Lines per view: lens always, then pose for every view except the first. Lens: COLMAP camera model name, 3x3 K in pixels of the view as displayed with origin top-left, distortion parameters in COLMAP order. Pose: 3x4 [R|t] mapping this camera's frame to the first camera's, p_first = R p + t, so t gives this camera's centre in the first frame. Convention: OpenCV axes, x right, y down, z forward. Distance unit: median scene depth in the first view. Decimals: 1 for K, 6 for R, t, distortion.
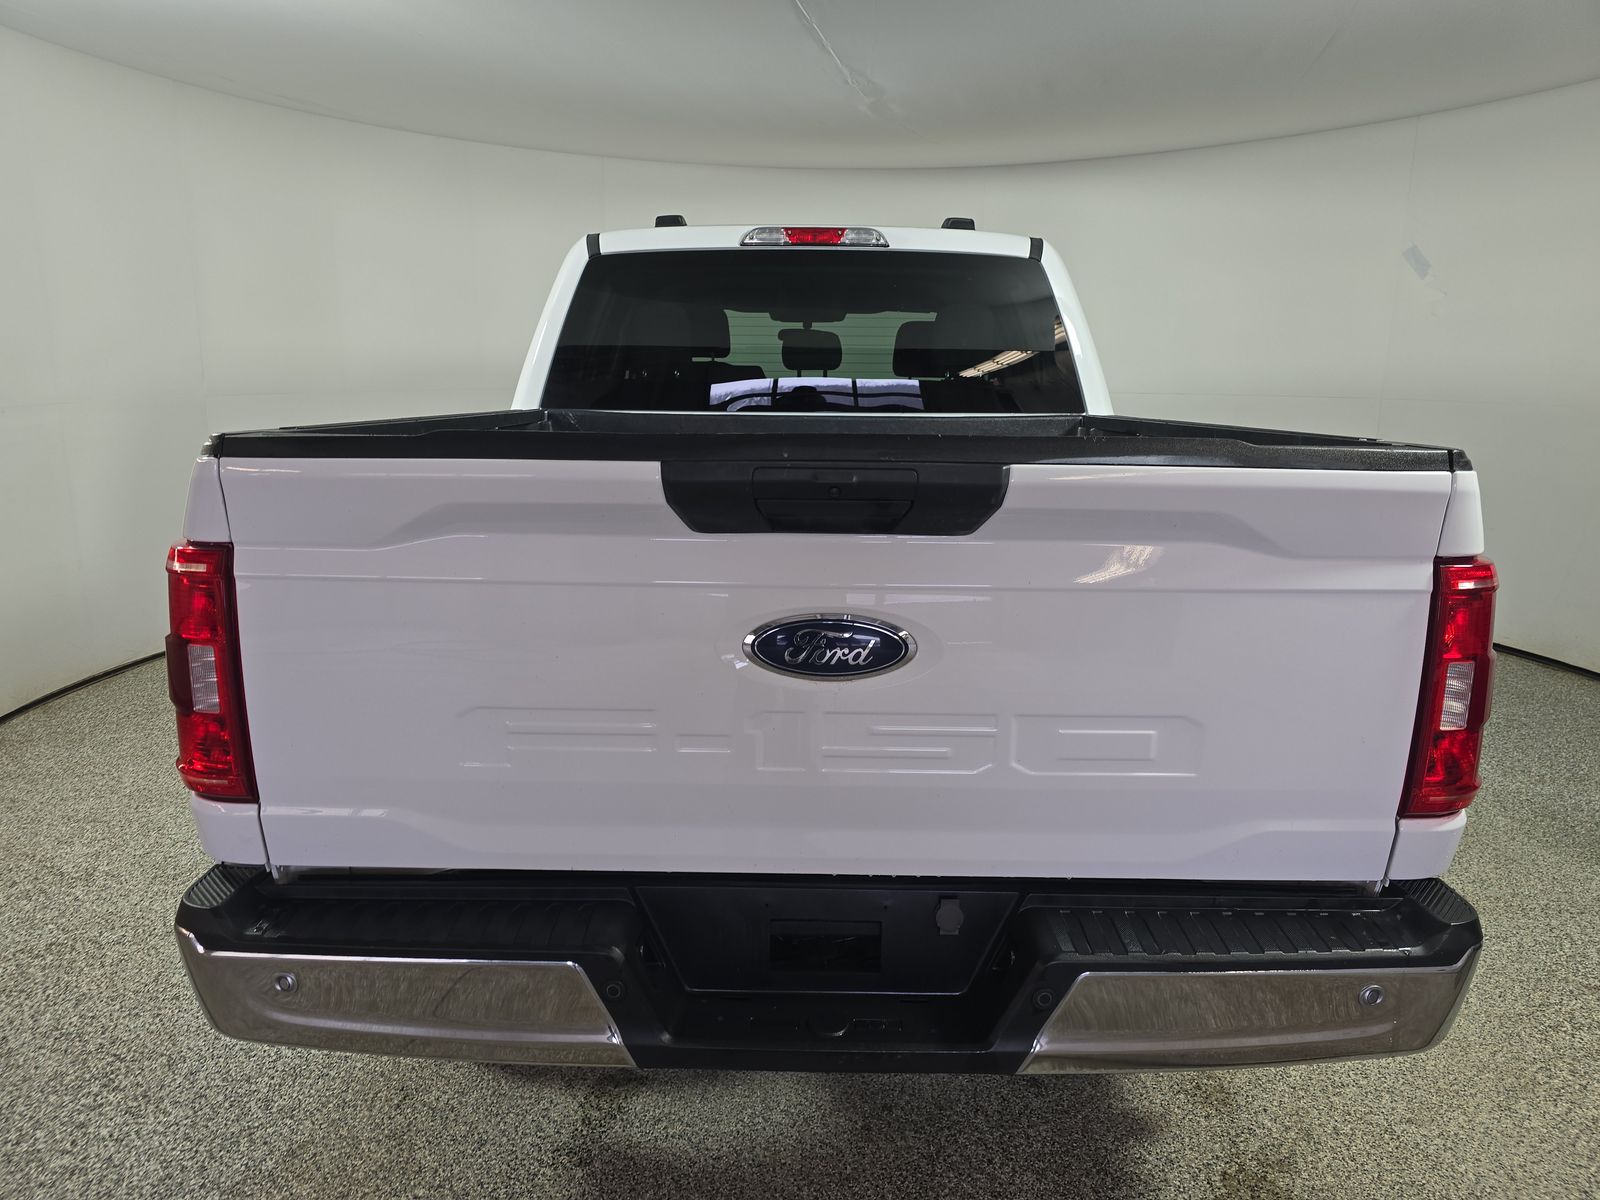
lens RADIAL K [[1106.7, 0, 794.0], [0, 1106.7, 603.8], [0, 0, 1]] dist [0.034546, -0.015784]
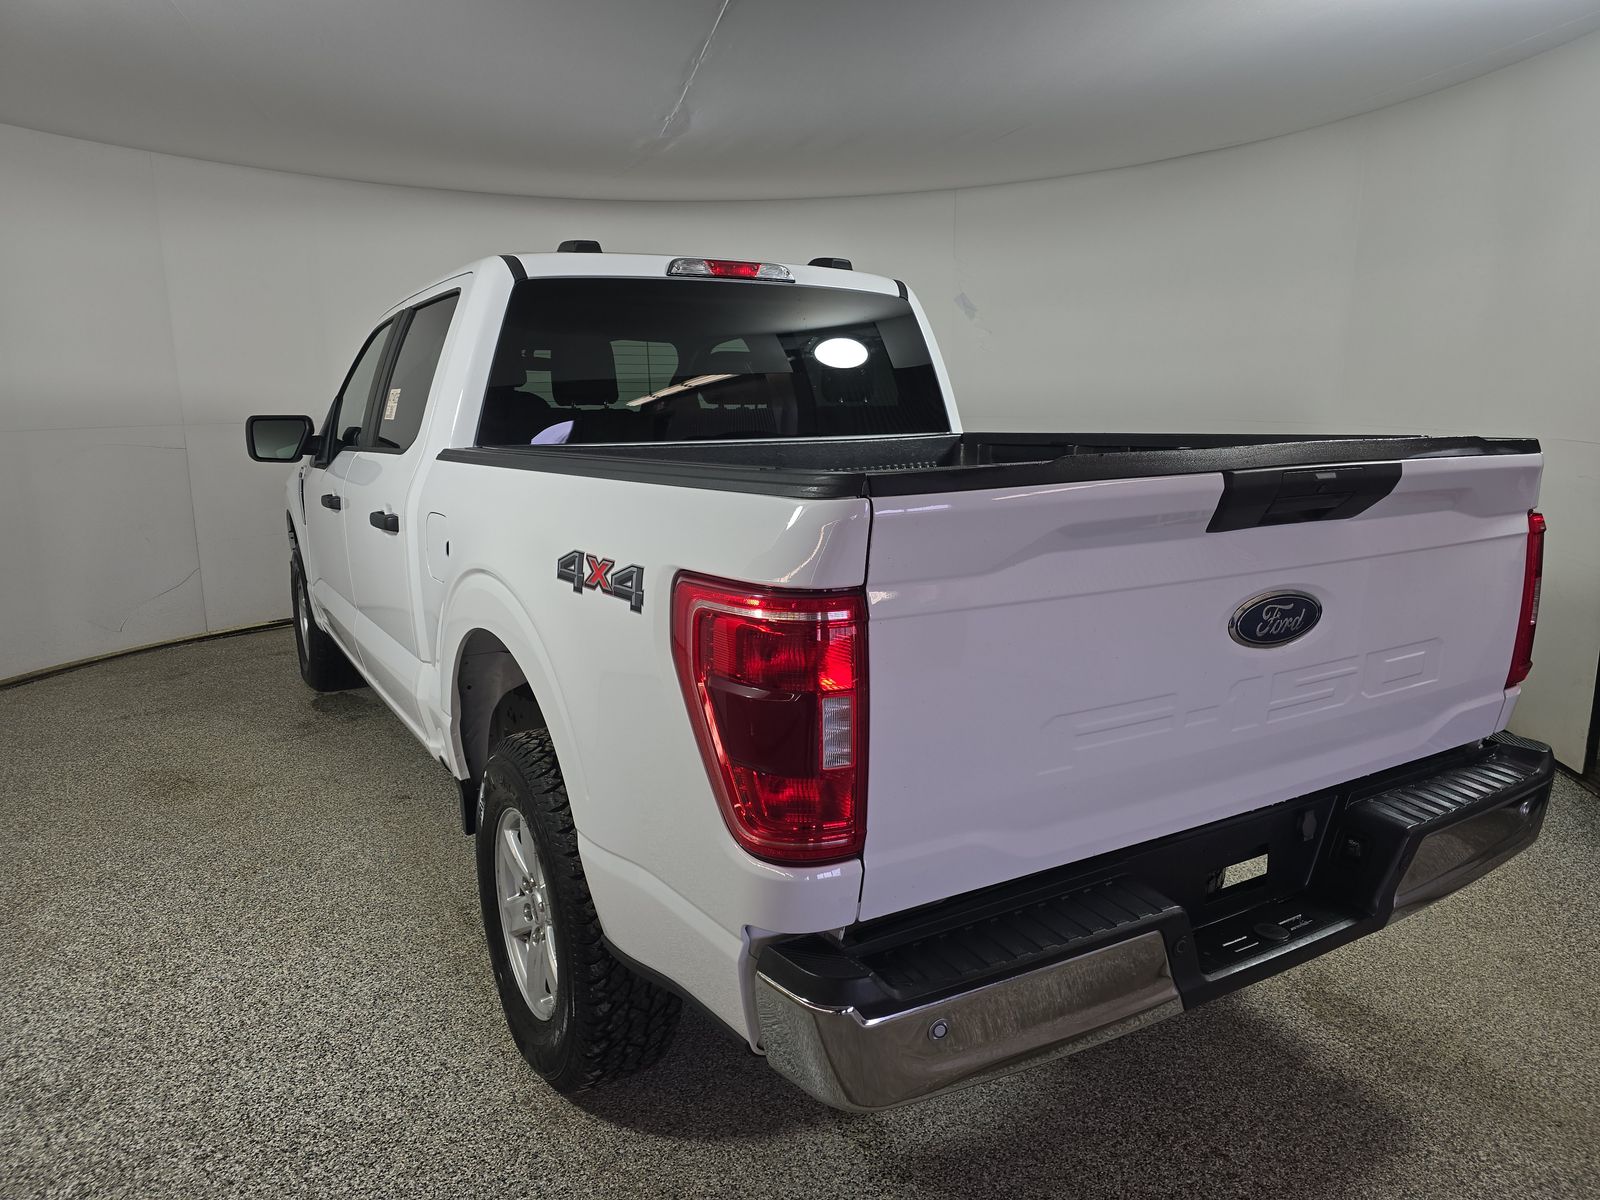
lens RADIAL K [[1106.7, 0, 797.2], [0, 1106.7, 603.6], [0, 0, 1]] dist [0.034546, -0.015784]
pose [[0.848818, -0.112841, 0.516502, -0.498486], [0.125097, 0.992082, 0.011157, -0.027069], [-0.513671, 0.055143, 0.856213, 0.103935]]
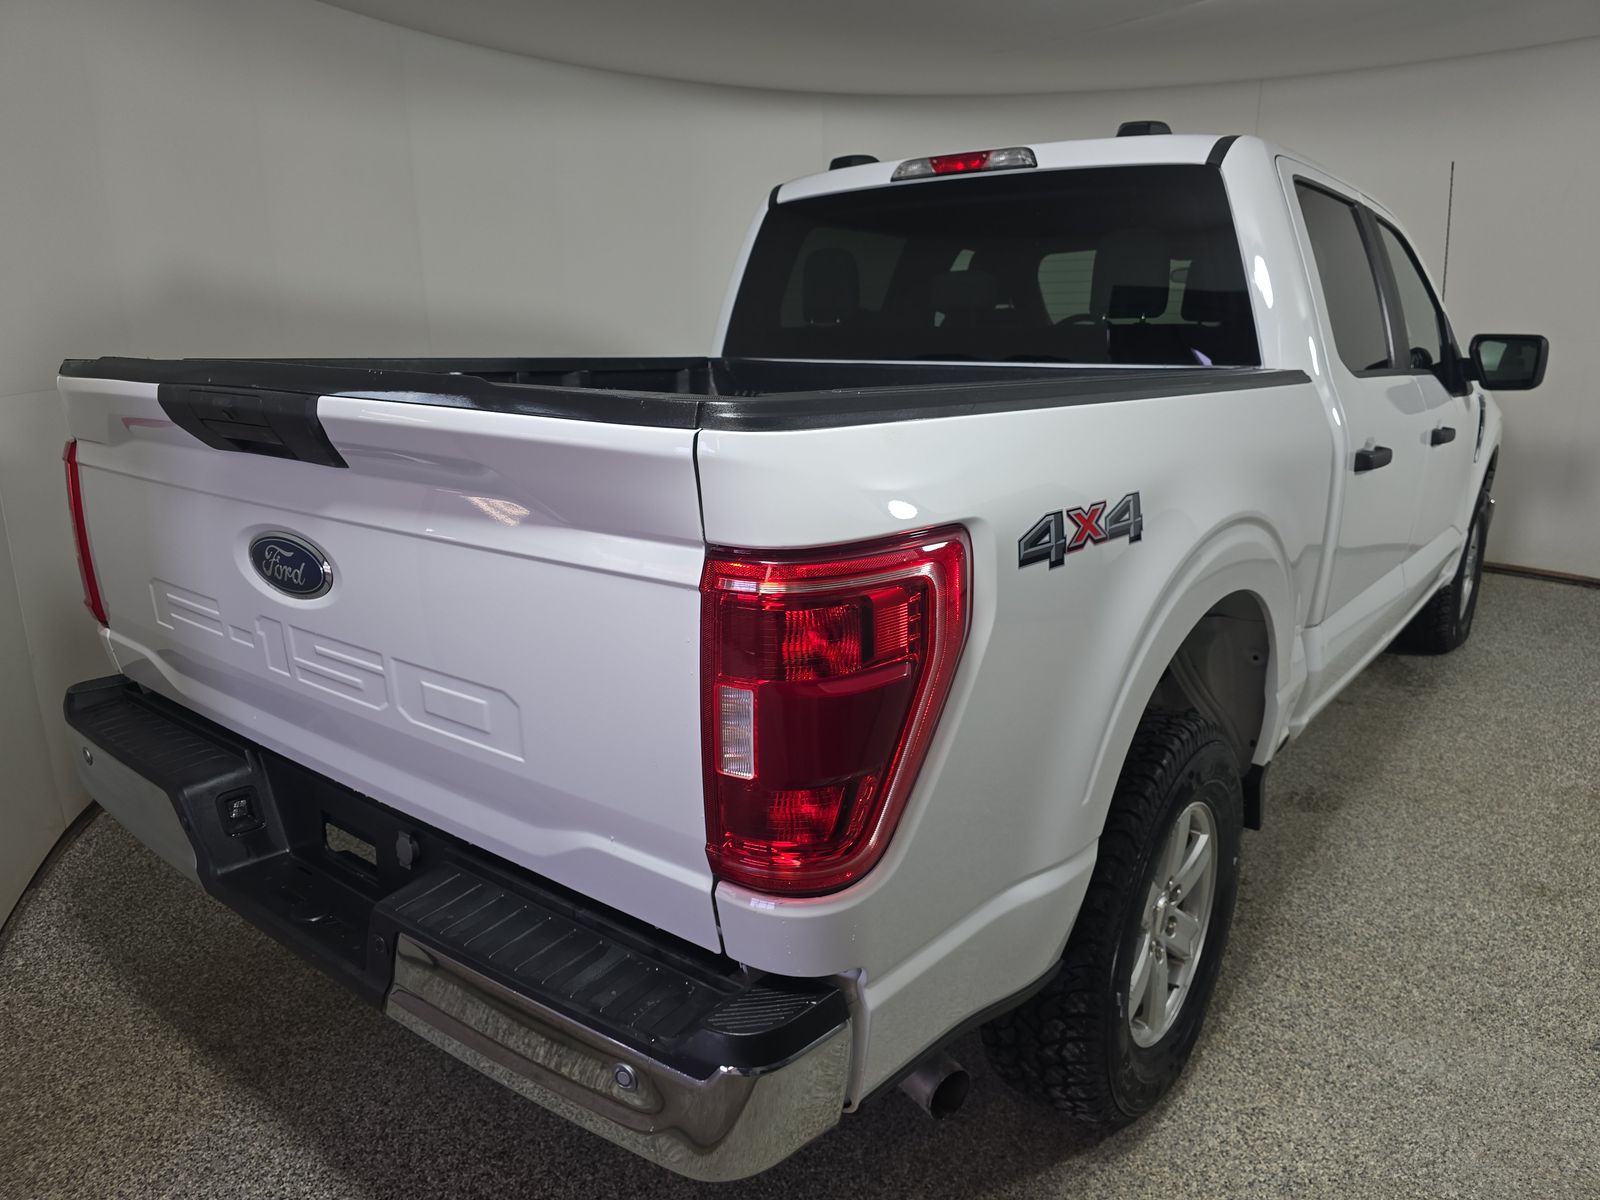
lens RADIAL K [[1106.7, 0, 792.6], [0, 1106.7, 593.5], [0, 0, 1]] dist [0.034546, -0.015784]
pose [[0.782395, 0.135788, -0.607799, 0.508205], [-0.119056, 0.990553, 0.068044, -0.030566], [0.611297, 0.019125, 0.791170, 0.209829]]
